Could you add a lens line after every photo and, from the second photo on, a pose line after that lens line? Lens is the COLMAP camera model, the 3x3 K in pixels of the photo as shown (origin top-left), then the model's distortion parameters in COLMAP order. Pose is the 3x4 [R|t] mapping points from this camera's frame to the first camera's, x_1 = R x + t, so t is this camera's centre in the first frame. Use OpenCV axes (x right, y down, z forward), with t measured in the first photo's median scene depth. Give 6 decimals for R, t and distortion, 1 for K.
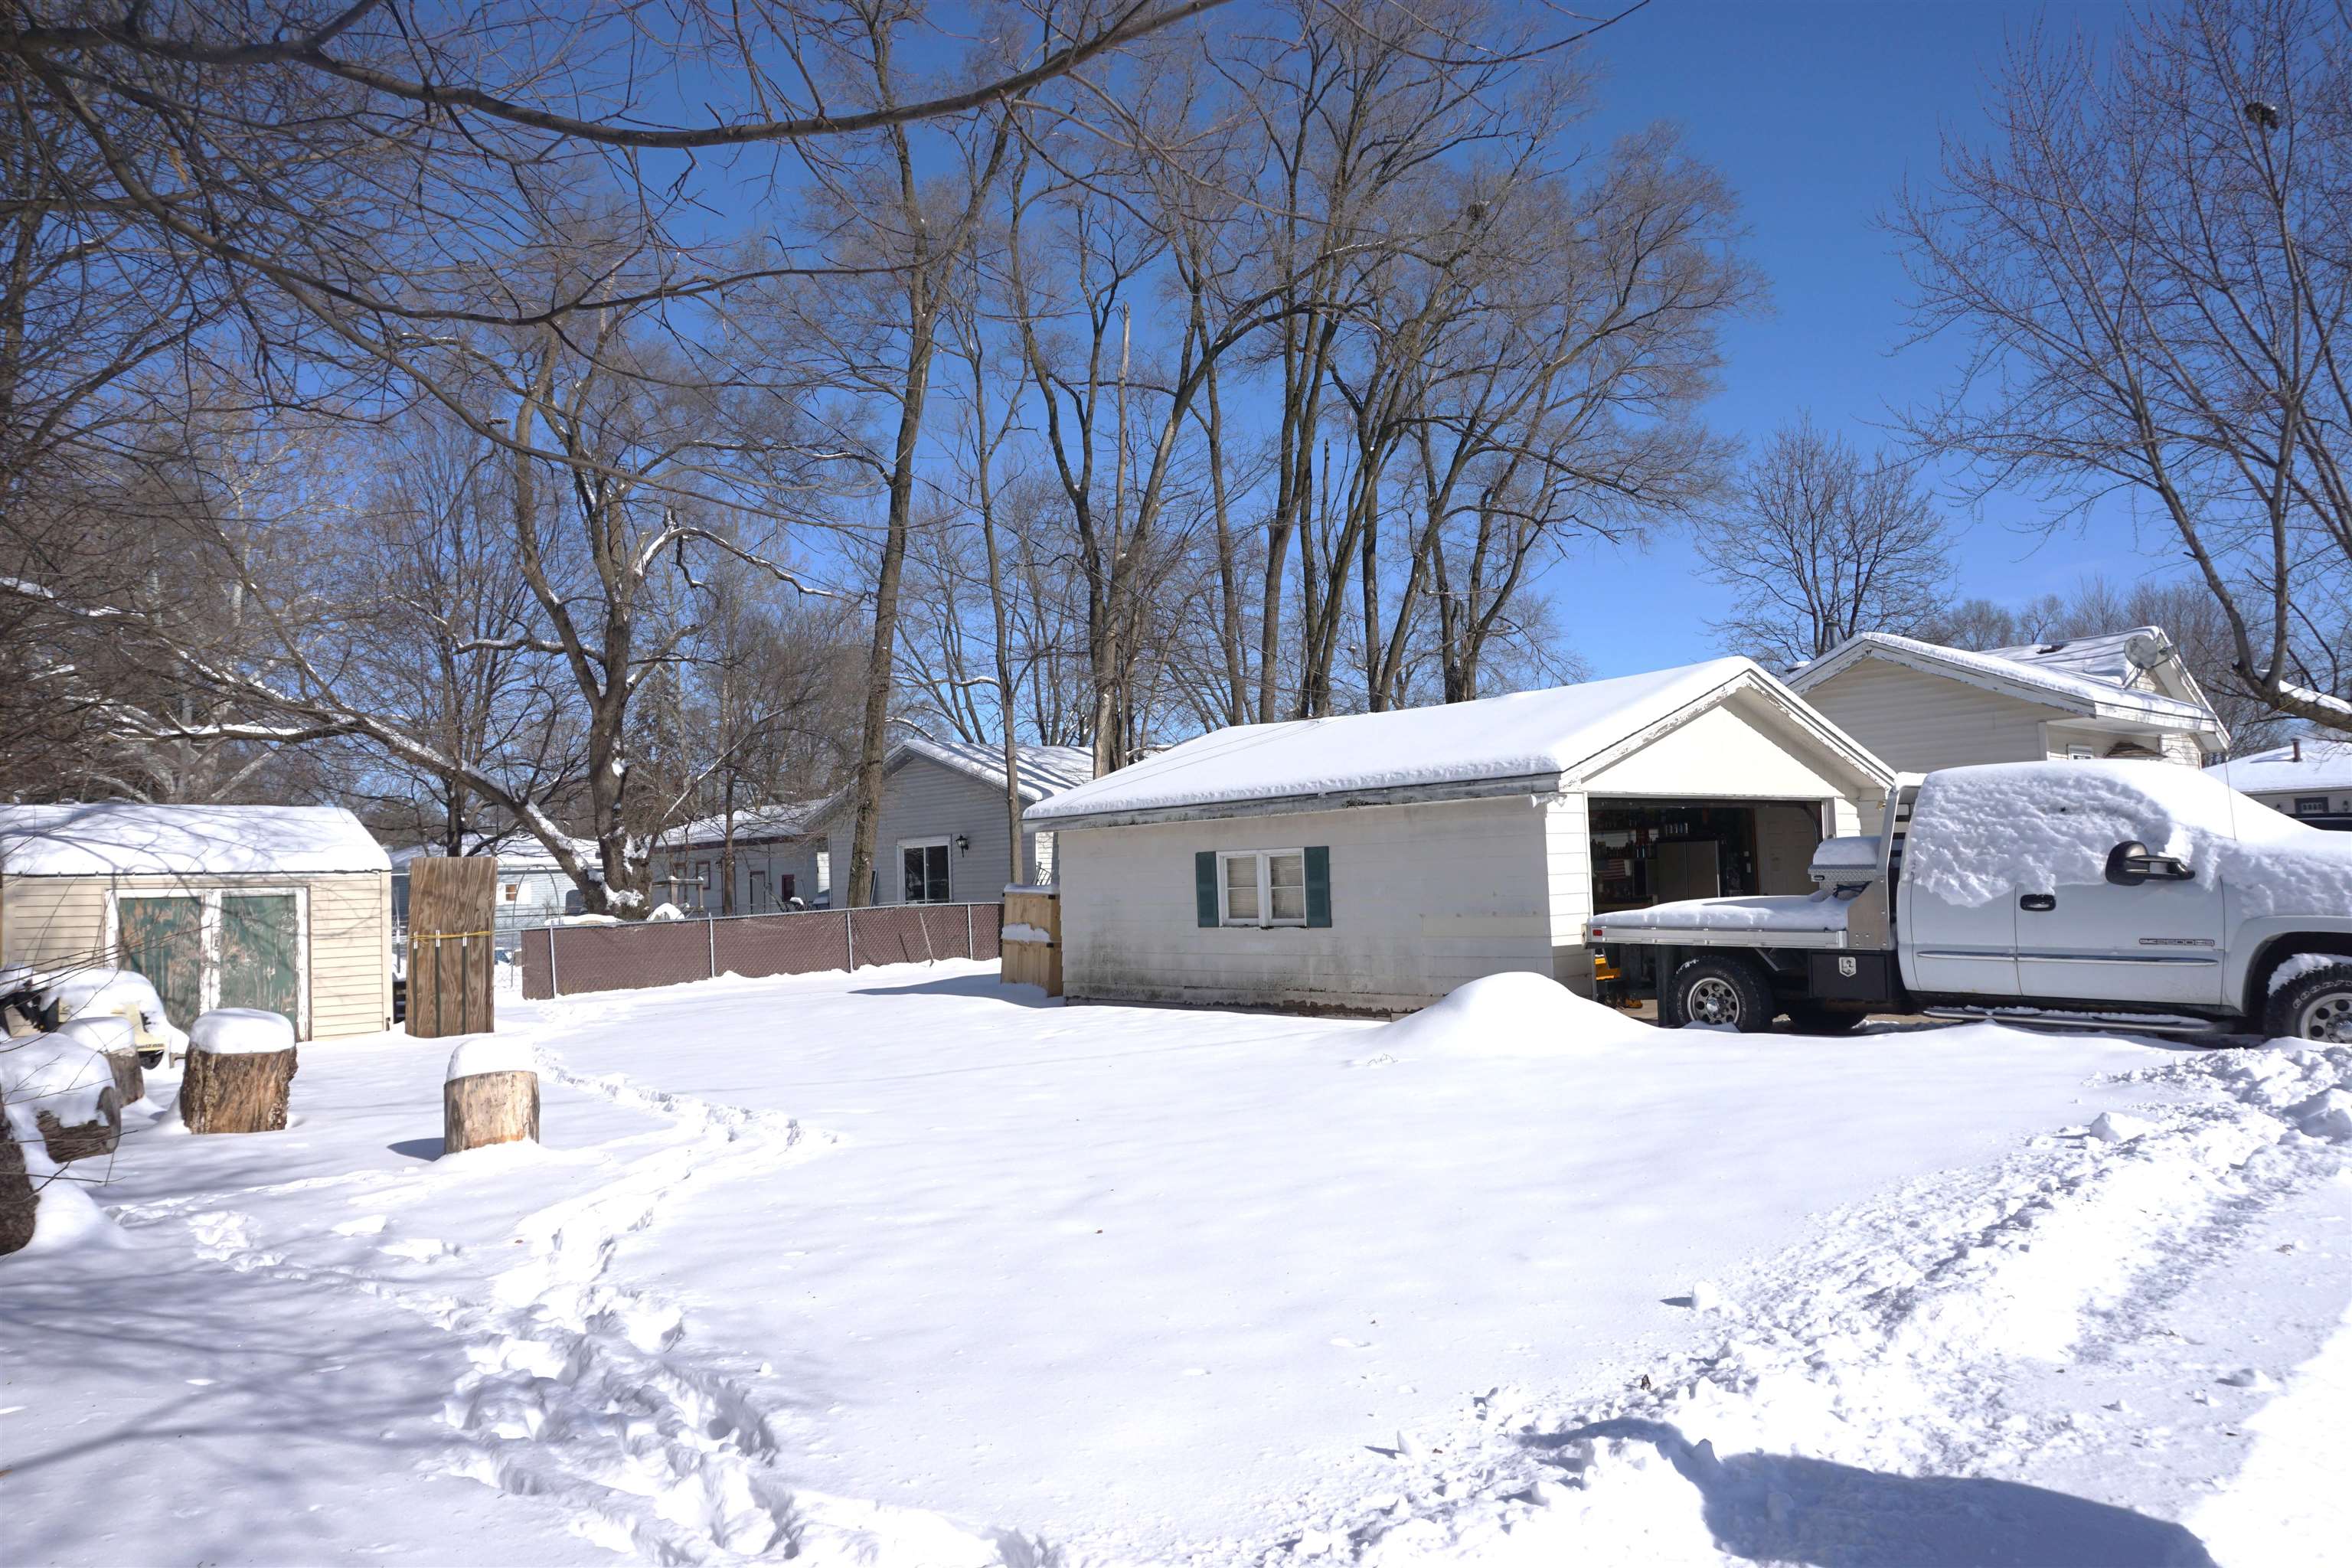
lens RADIAL K [[1575.0, 0, 1176.0], [0, 1575.0, 784.0], [0, 0, 1]] dist [-0.056270, 0.042903]
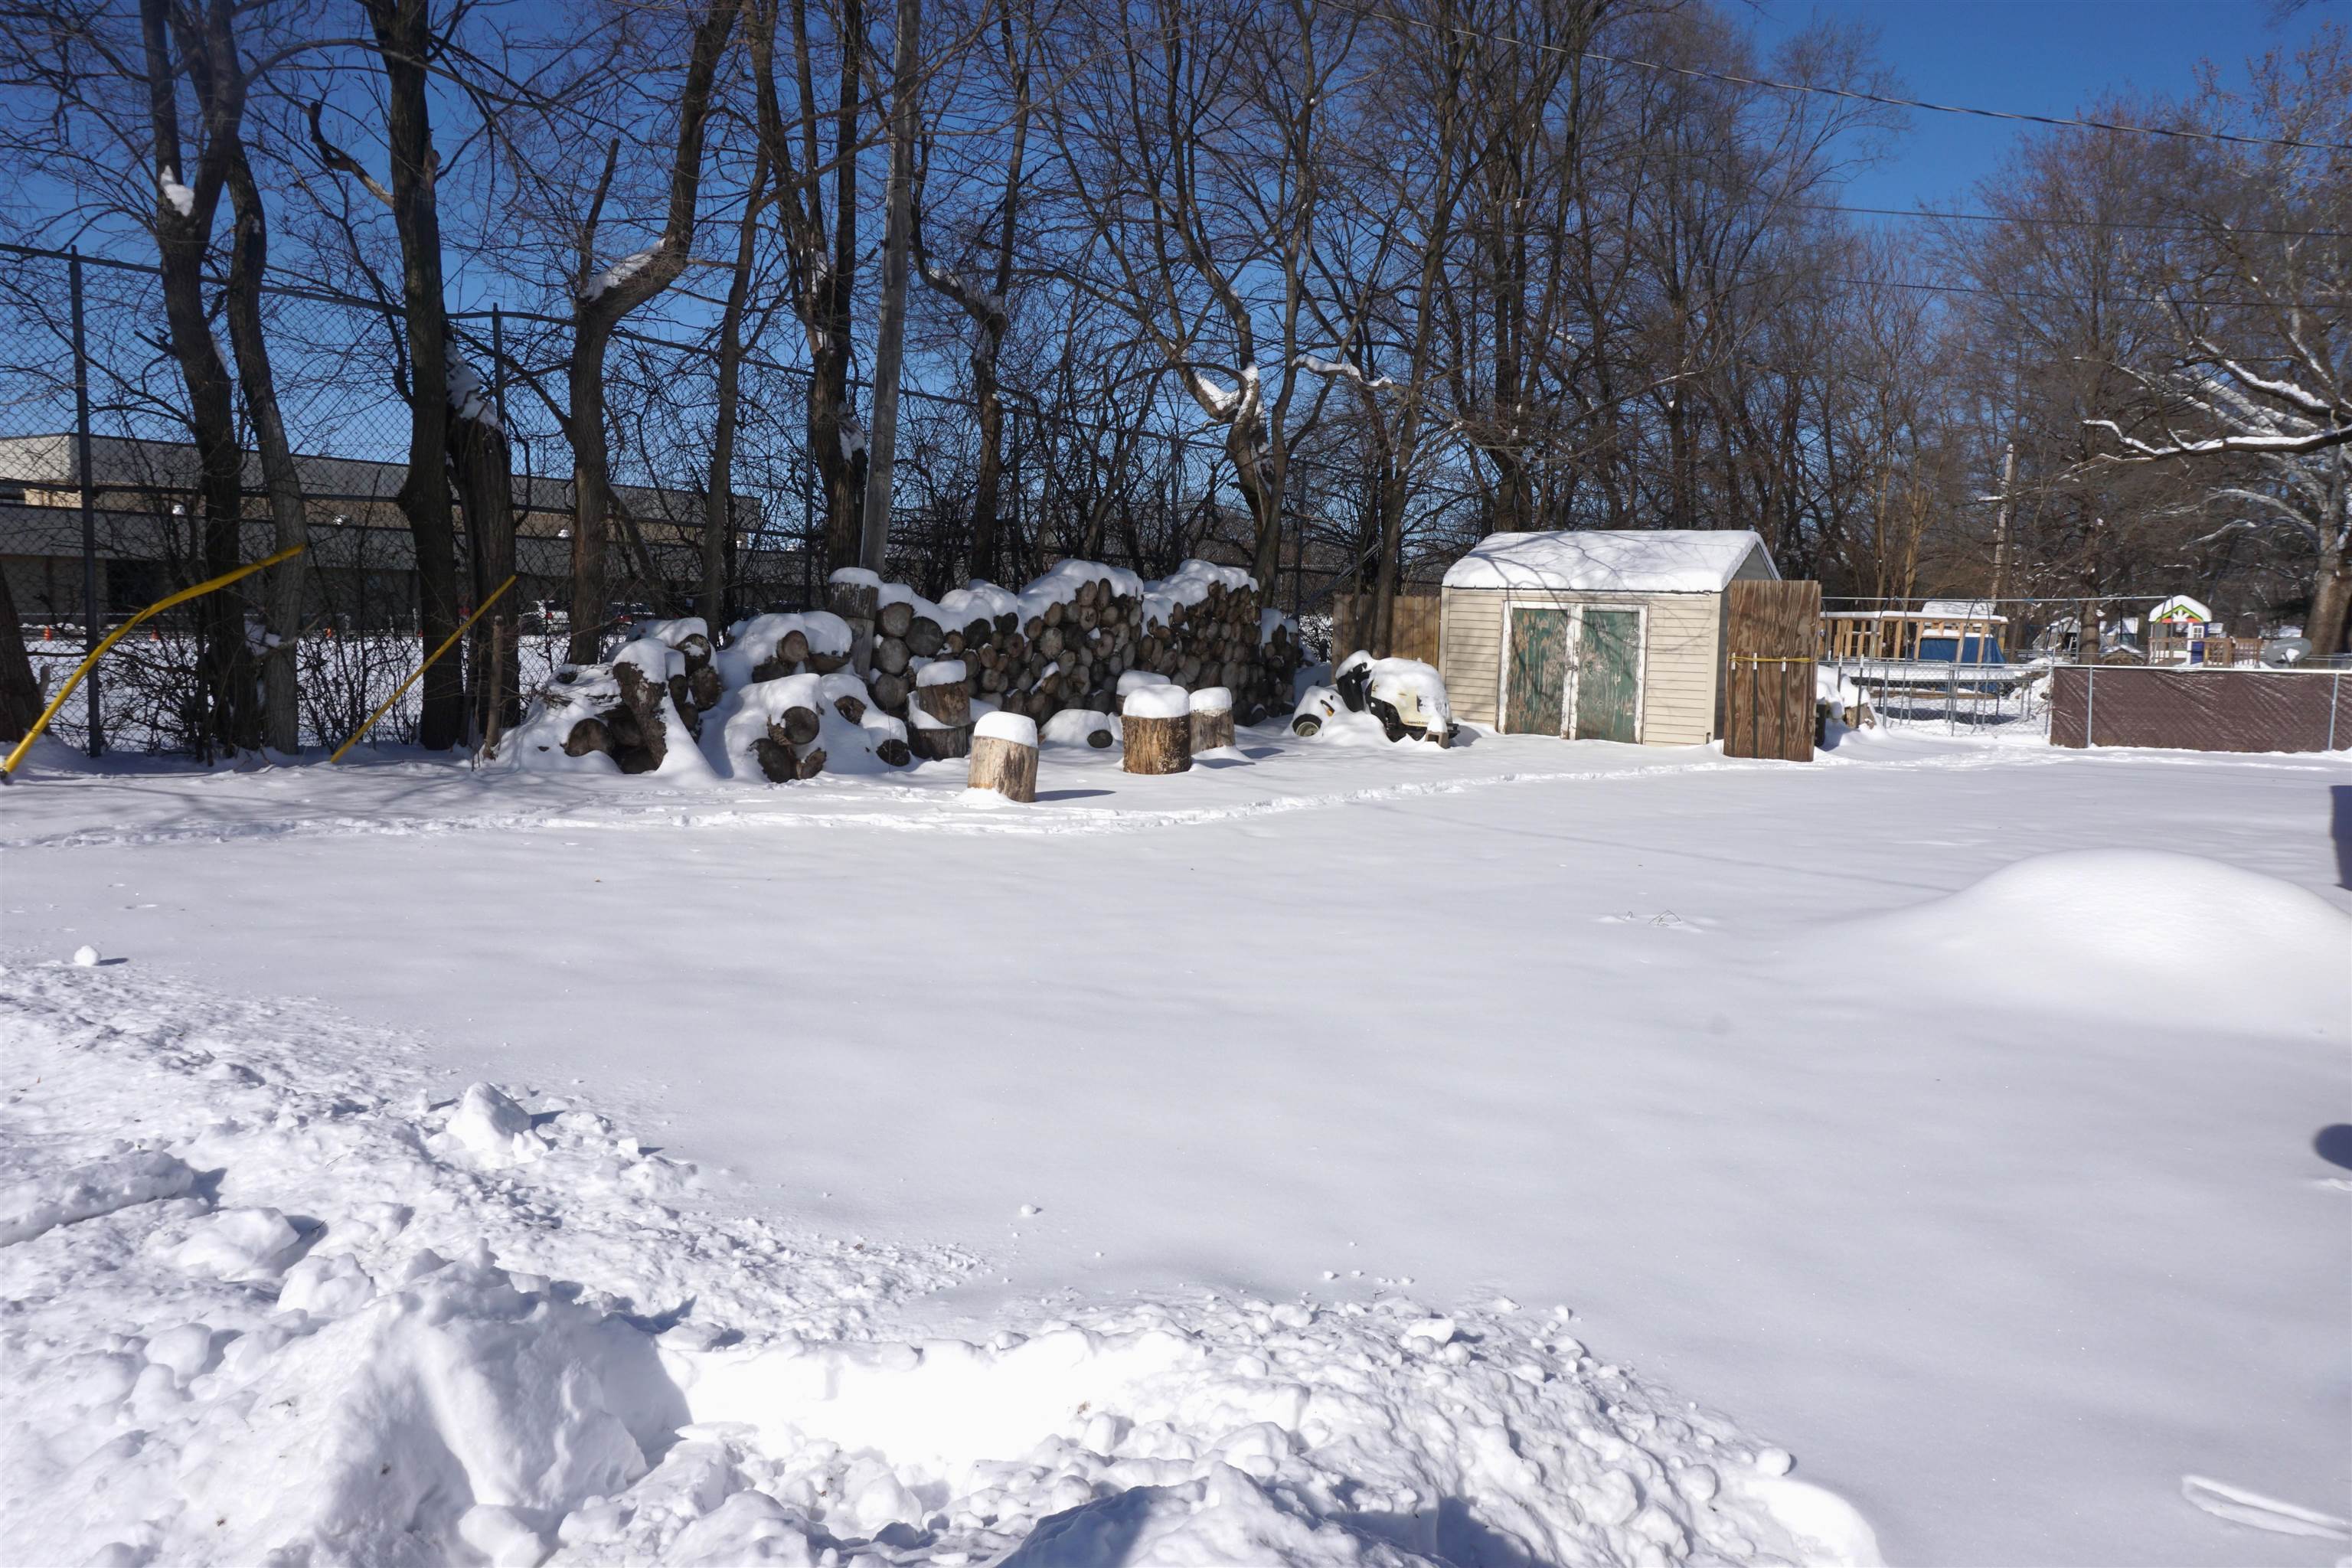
lens RADIAL K [[1575.0, 0, 1176.0], [0, 1575.0, 784.0], [0, 0, 1]] dist [-0.056270, 0.042903]
pose [[0.204273, 0.144893, -0.968132, 0.476060], [0.030952, 0.987535, 0.154327, 0.010146], [0.978425, -0.061490, 0.197242, 0.457273]]
